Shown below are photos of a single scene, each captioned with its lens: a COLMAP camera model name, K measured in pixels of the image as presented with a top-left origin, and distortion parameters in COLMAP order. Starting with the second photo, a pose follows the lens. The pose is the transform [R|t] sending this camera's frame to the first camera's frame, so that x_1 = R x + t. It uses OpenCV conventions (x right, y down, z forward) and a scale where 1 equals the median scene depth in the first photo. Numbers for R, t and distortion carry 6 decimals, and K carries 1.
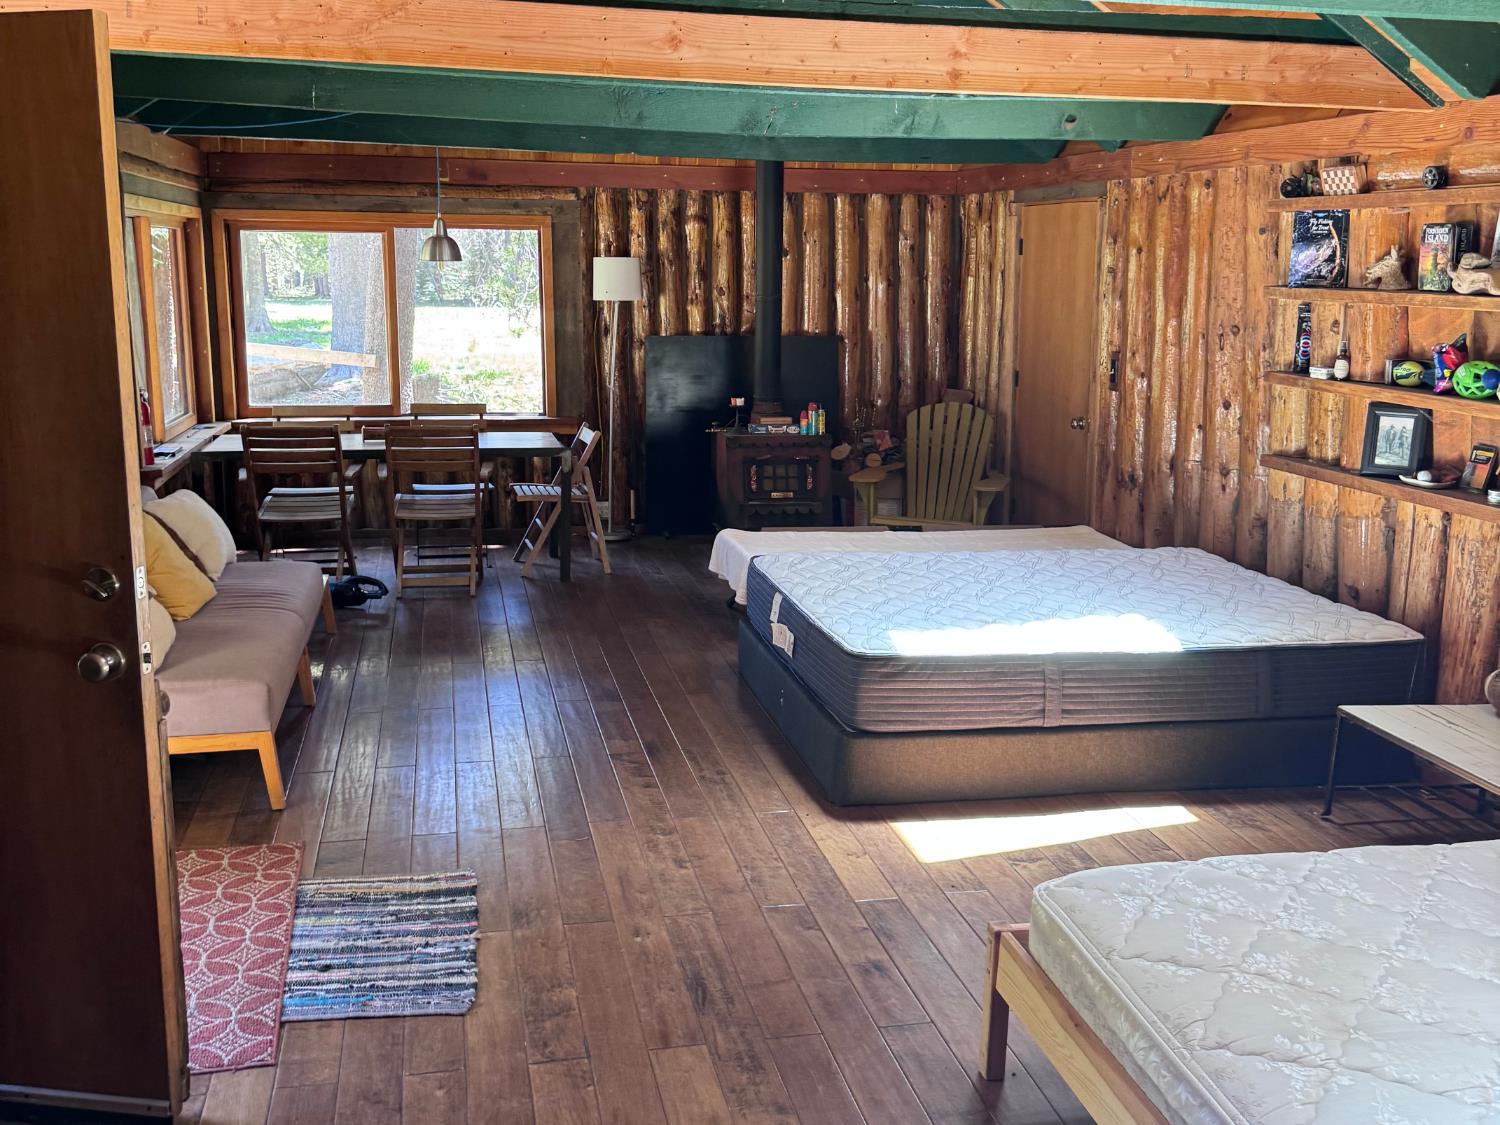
lens RADIAL K [[1438.3, 0, 749.7], [0, 1438.3, 479.5], [0, 0, 1]] dist [0.192255, -0.466806]
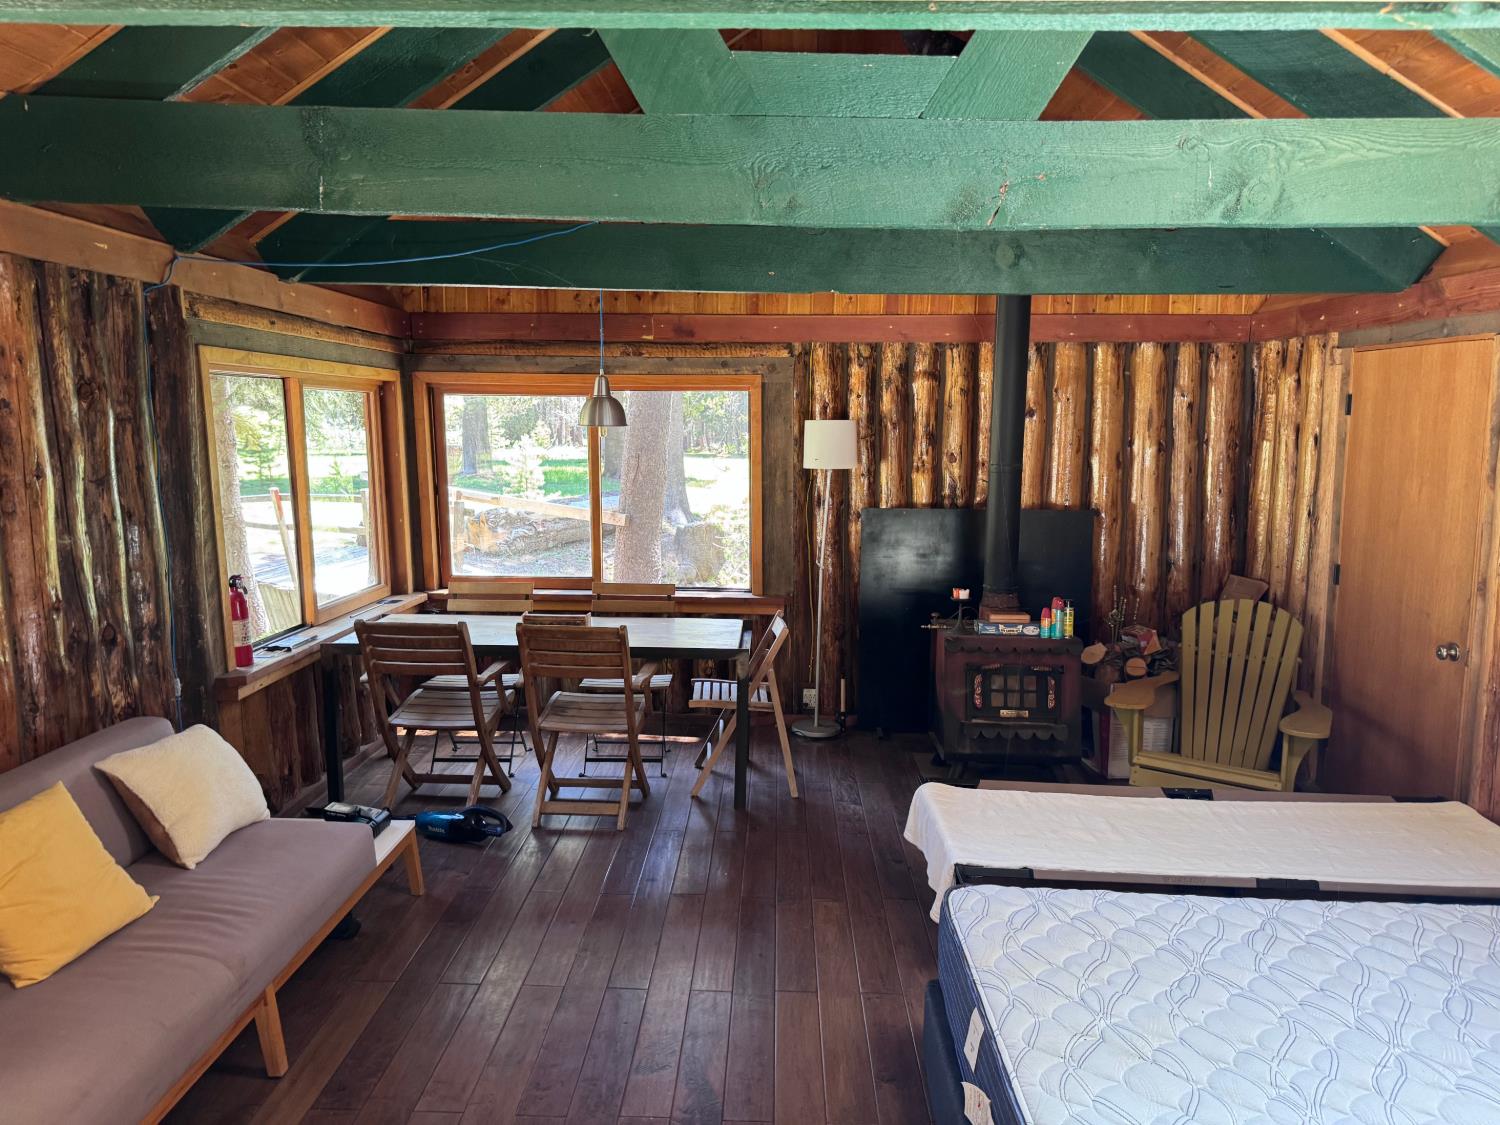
lens RADIAL K [[1058.4, 0, 750.0], [0, 1058.4, 562.5], [0, 0, 1]] dist [0.154636, -0.261314]
pose [[0.970483, 0.030599, -0.239222, 0.017861], [-0.035105, 0.999277, -0.014597, -0.054228], [0.238603, 0.022564, 0.970855, 0.352518]]
